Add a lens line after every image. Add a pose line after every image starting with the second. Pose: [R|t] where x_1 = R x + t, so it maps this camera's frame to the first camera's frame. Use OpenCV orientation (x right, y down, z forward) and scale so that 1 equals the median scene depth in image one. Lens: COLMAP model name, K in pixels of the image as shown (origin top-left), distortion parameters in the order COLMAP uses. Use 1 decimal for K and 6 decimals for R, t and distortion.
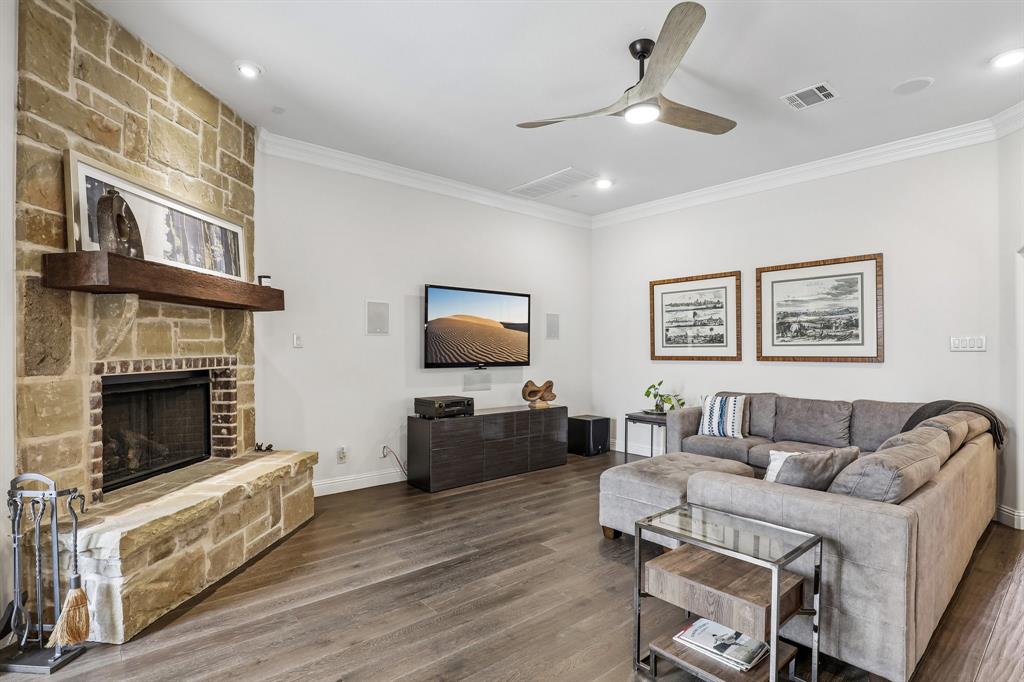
lens RADIAL K [[520.9, 0, 510.4], [0, 520.9, 347.8], [0, 0, 1]] dist [-0.015156, 0.000272]
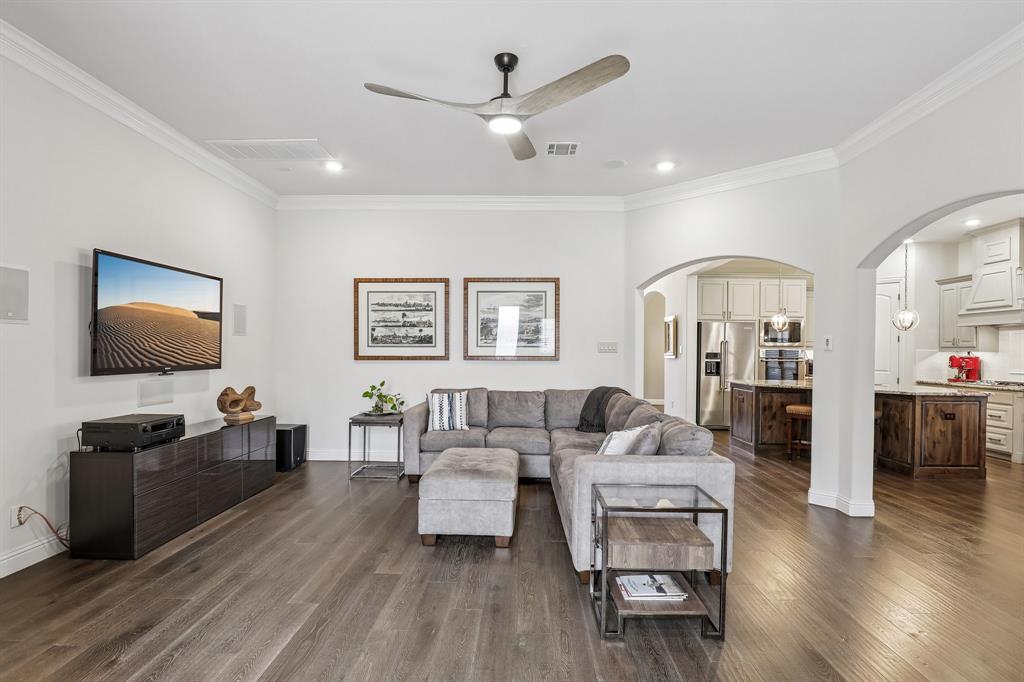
lens RADIAL K [[520.9, 0, 511.4], [0, 520.9, 348.1], [0, 0, 1]] dist [-0.015156, 0.000272]
pose [[0.662814, 0.007611, 0.748745, -0.305174], [-0.010174, 0.999948, -0.001158, -0.000357], [-0.748715, -0.006850, 0.662857, 0.174649]]
